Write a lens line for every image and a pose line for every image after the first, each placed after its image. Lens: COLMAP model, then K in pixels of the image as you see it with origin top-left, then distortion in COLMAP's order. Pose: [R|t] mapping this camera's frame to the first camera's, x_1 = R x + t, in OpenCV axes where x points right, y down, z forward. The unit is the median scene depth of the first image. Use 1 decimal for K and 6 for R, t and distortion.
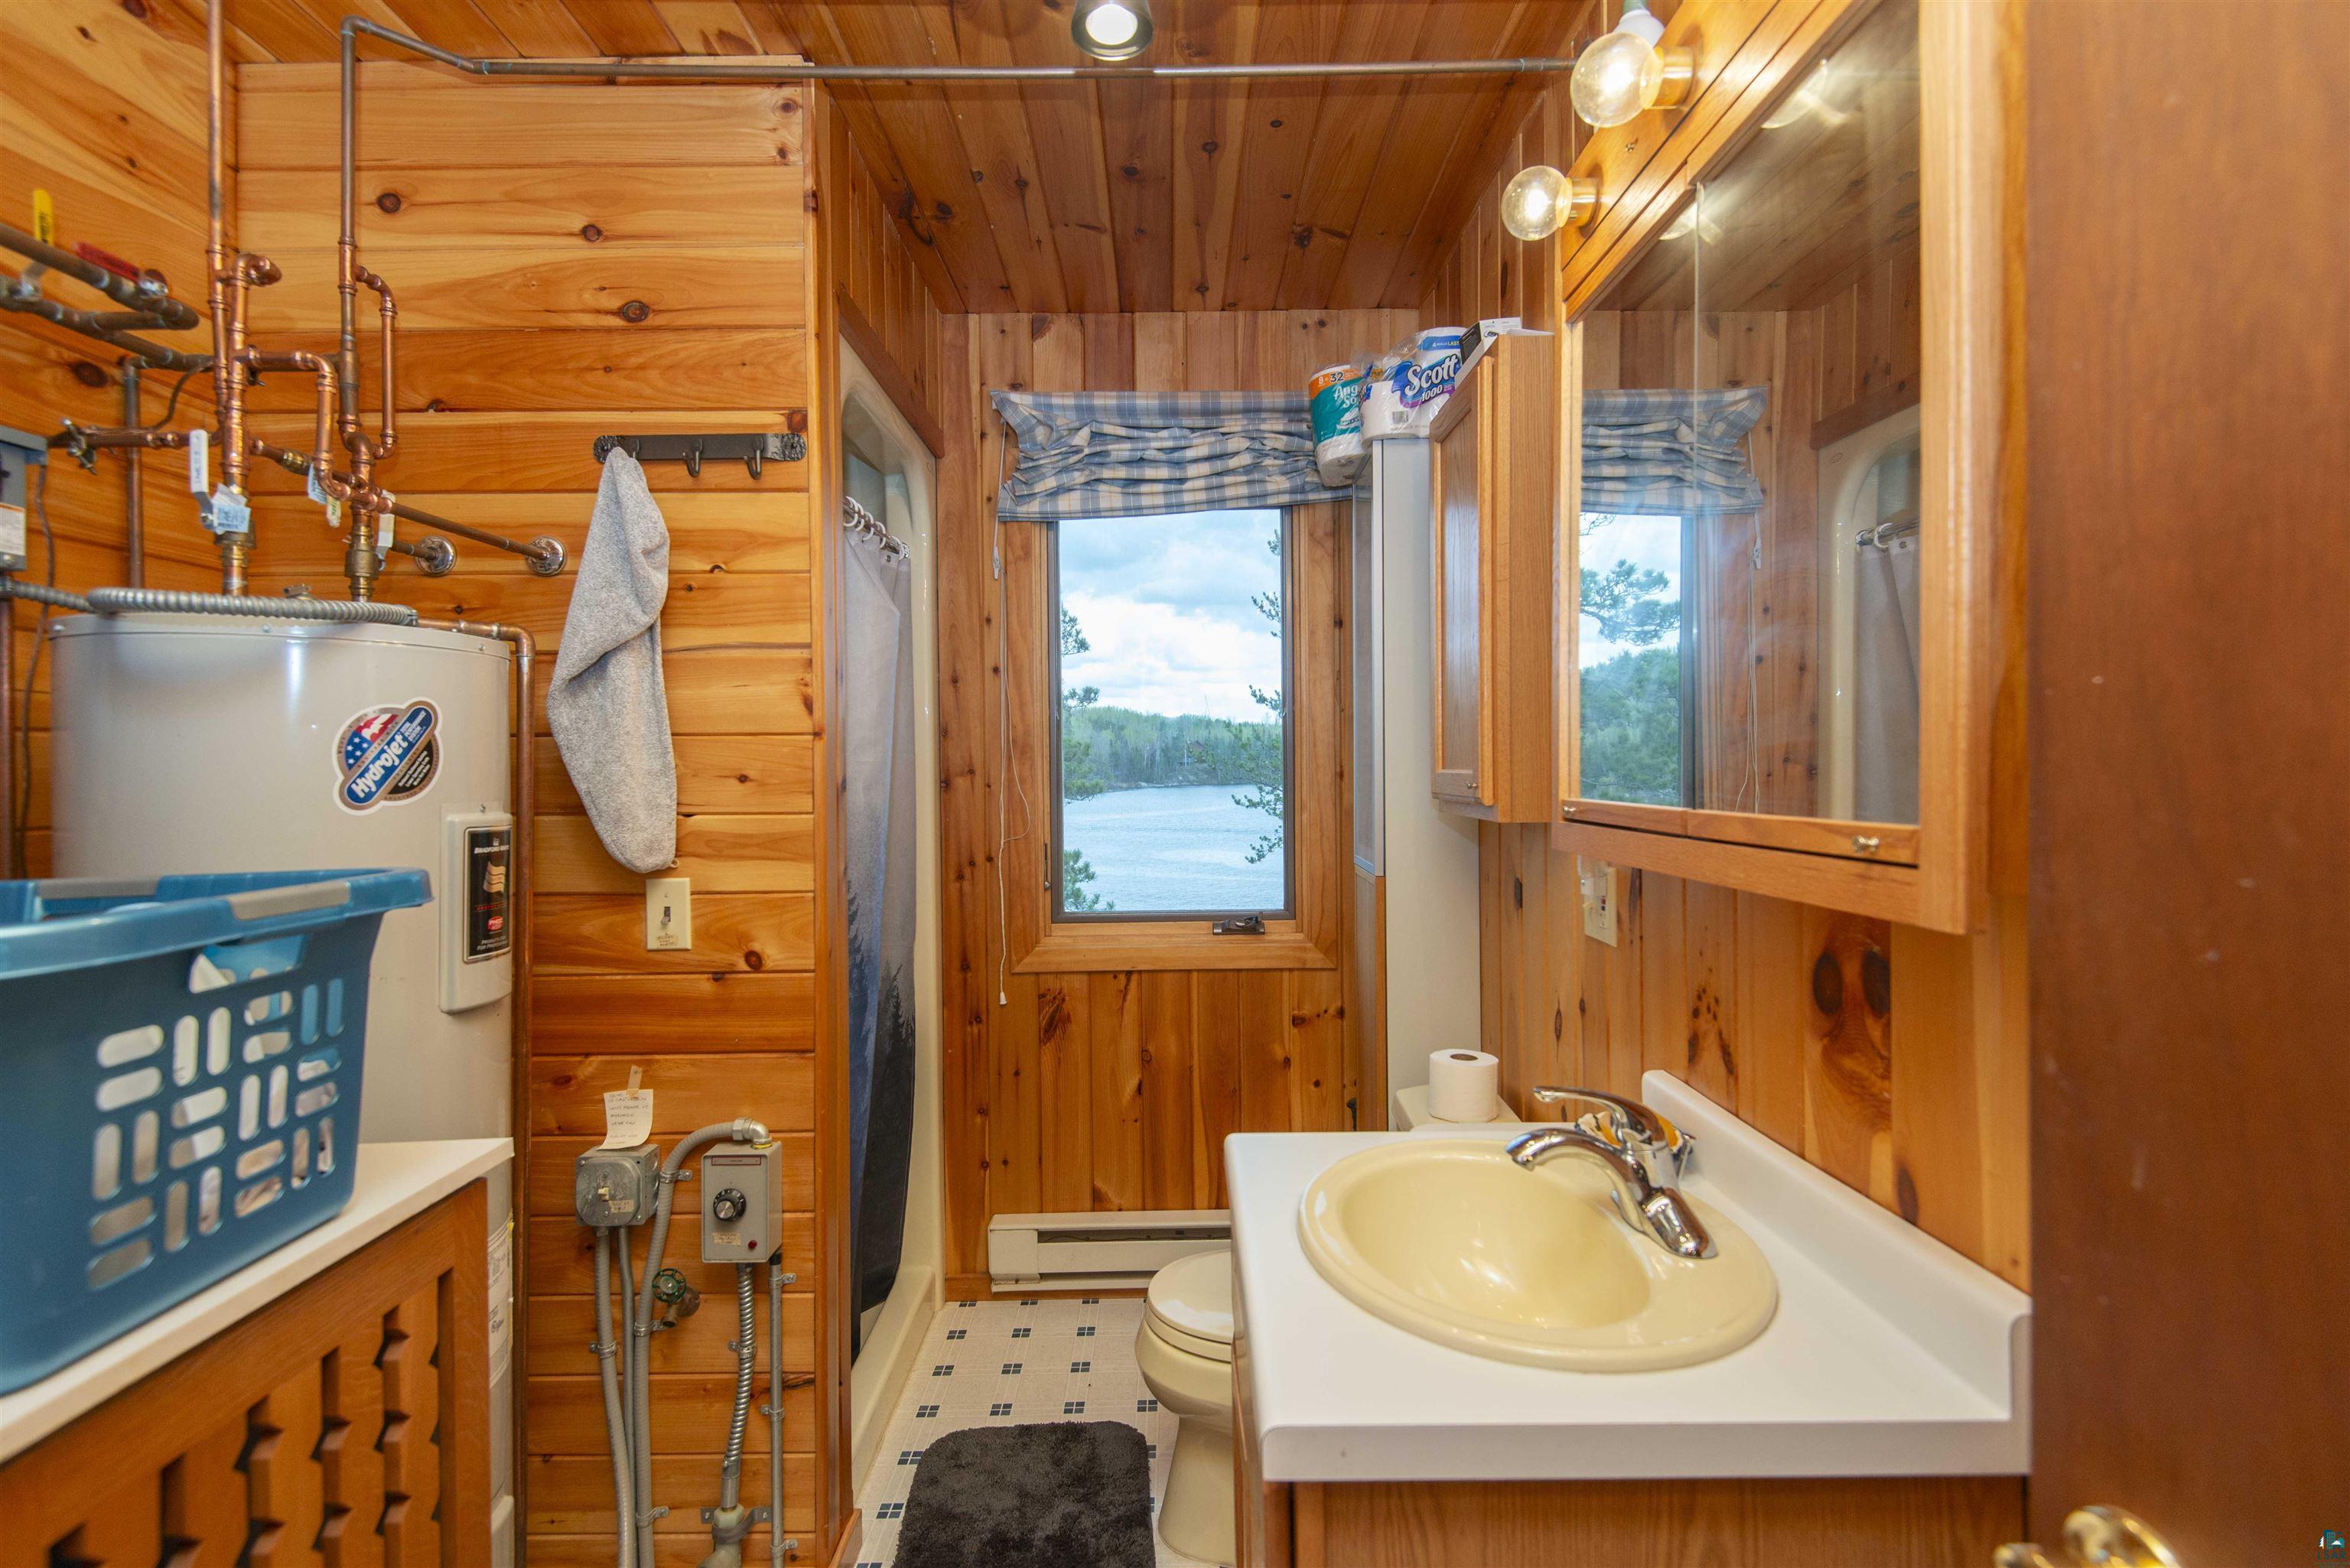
lens RADIAL K [[1120.1, 0, 1176.9], [0, 1120.1, 769.6], [0, 0, 1]] dist [0.043140, -0.034438]
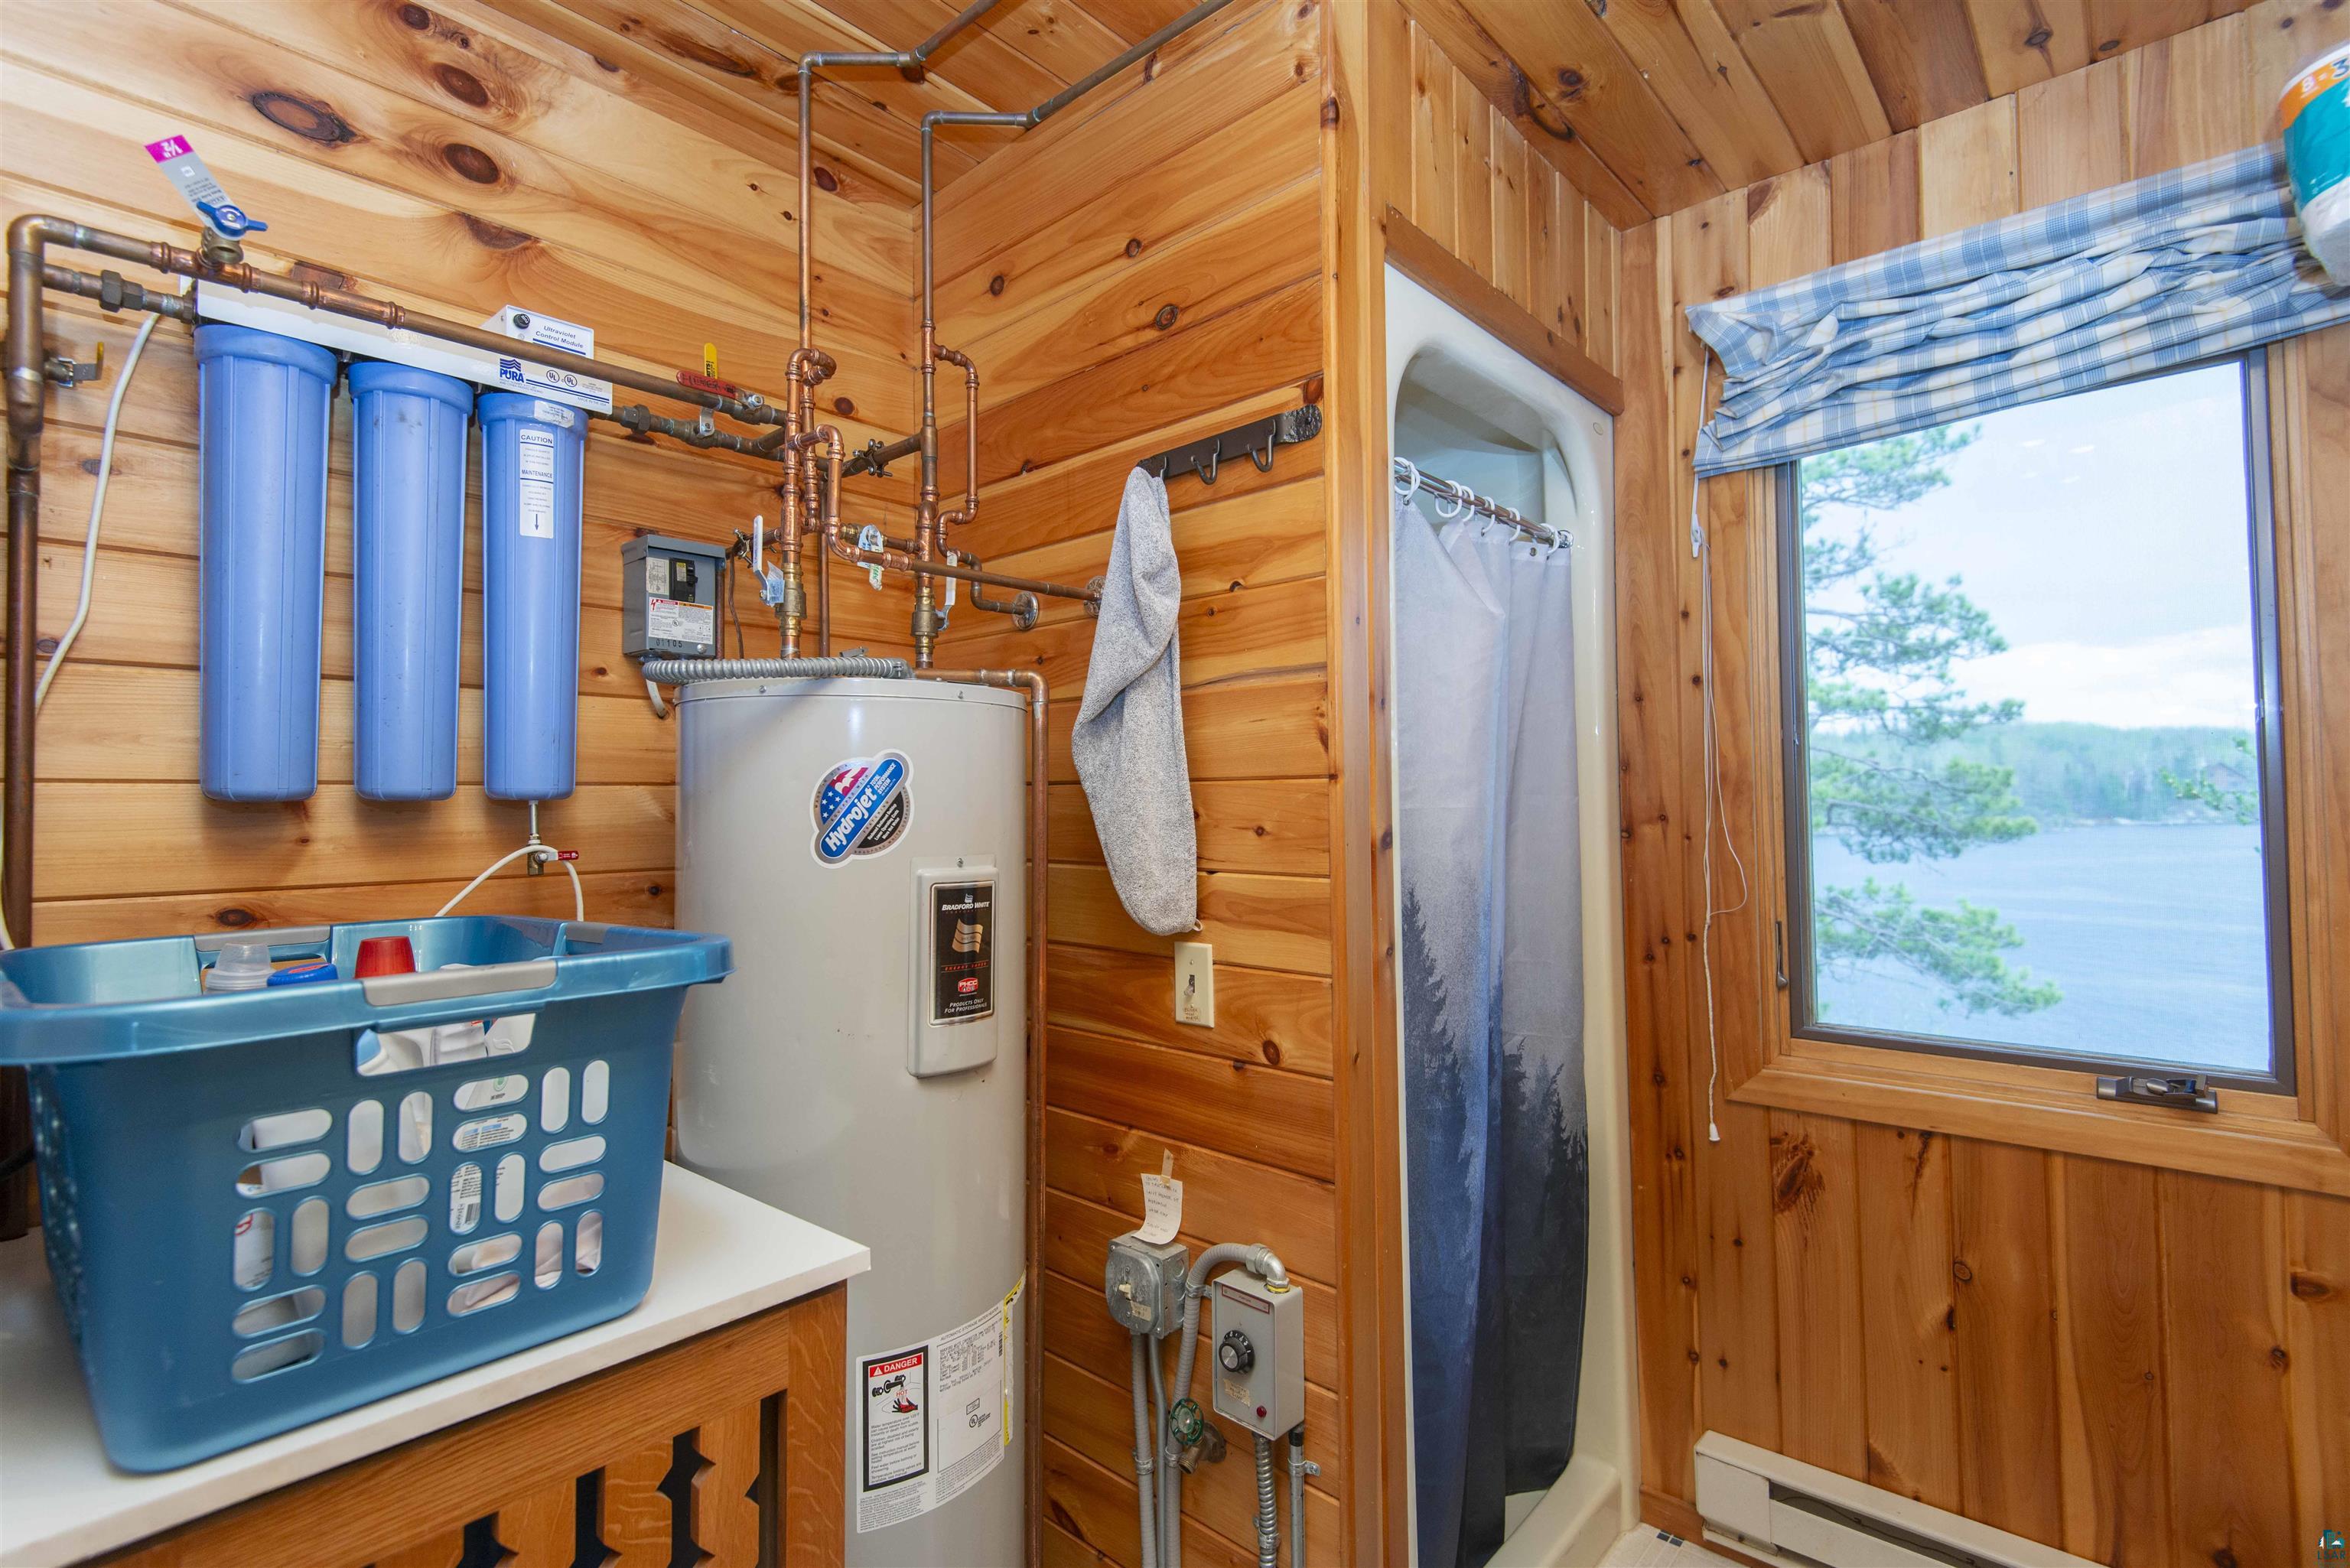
lens RADIAL K [[1094.4, 0, 1140.1], [0, 1094.4, 769.8], [0, 0, 1]] dist [0.034642, -0.023161]
pose [[0.727633, -0.019674, -0.685684, 0.107045], [-0.000147, 0.999584, -0.028837, -0.014066], [0.685966, 0.021084, 0.727328, 0.348181]]
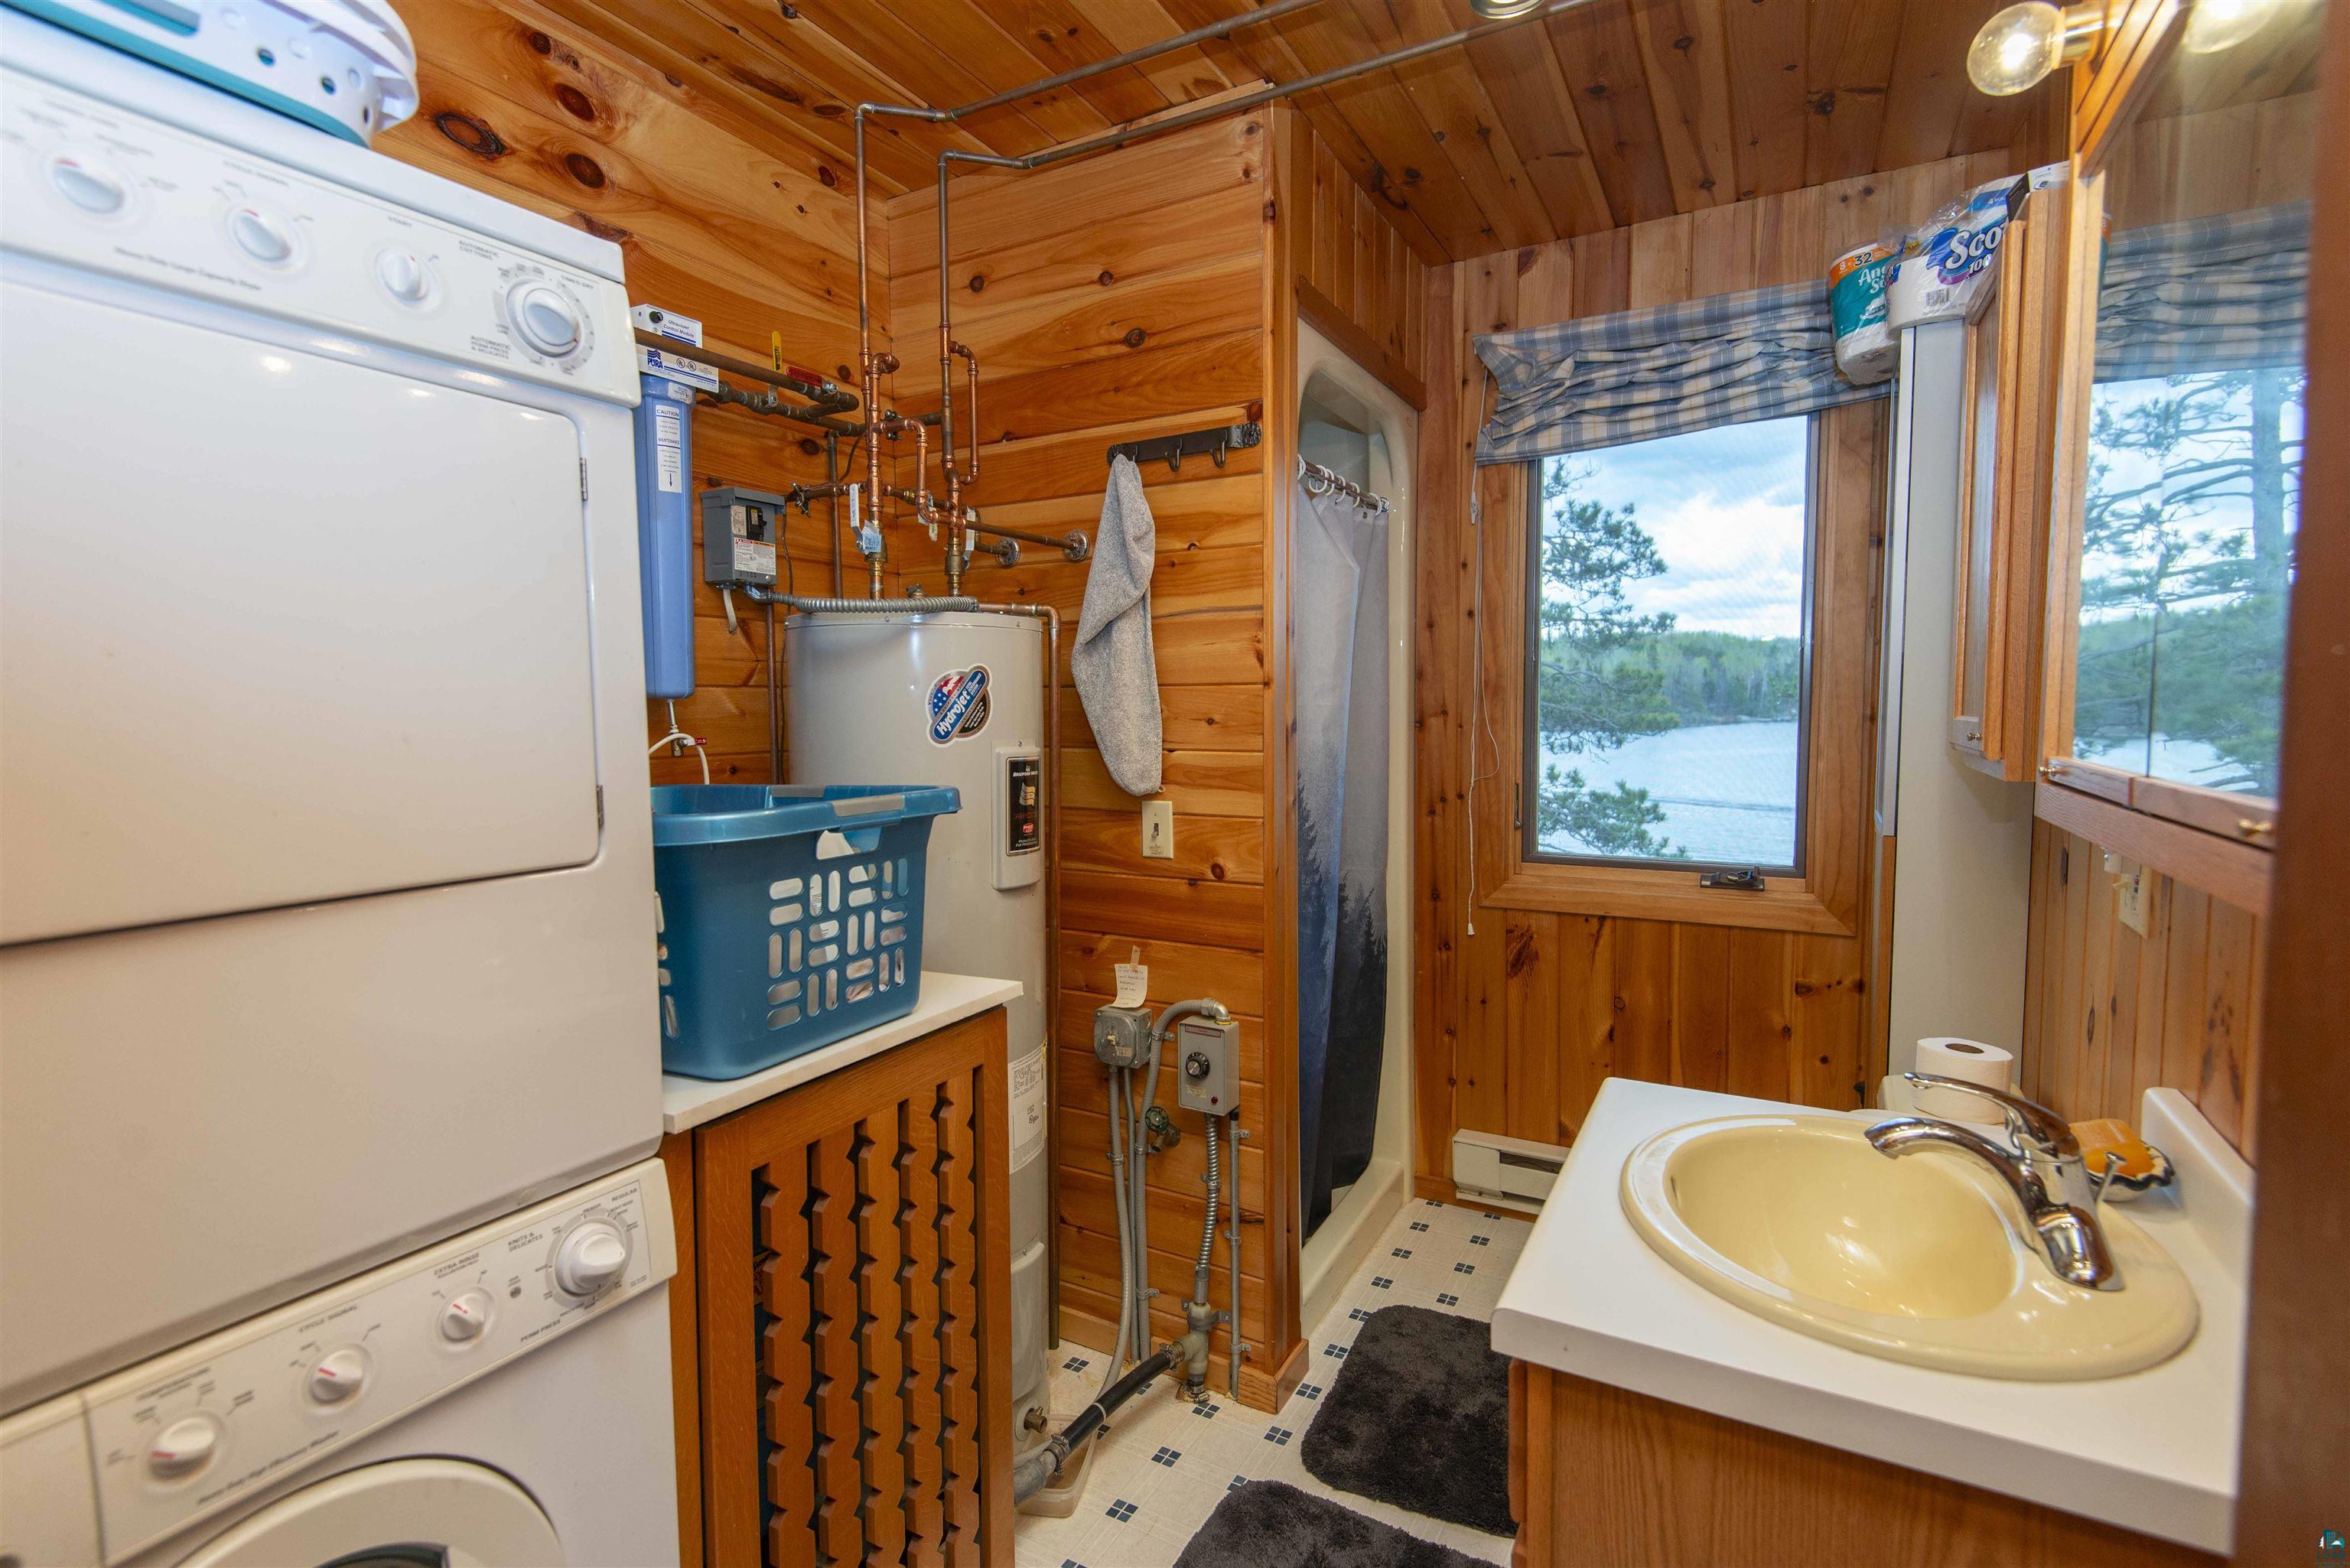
lens RADIAL K [[1096.9, 0, 1139.6], [0, 1096.9, 774.7], [0, 0, 1]] dist [0.041883, -0.031150]
pose [[0.862909, 0.033867, -0.504224, 0.142407], [-0.000331, 0.997790, 0.066452, -0.012881], [0.505360, -0.057175, 0.861012, -0.050829]]
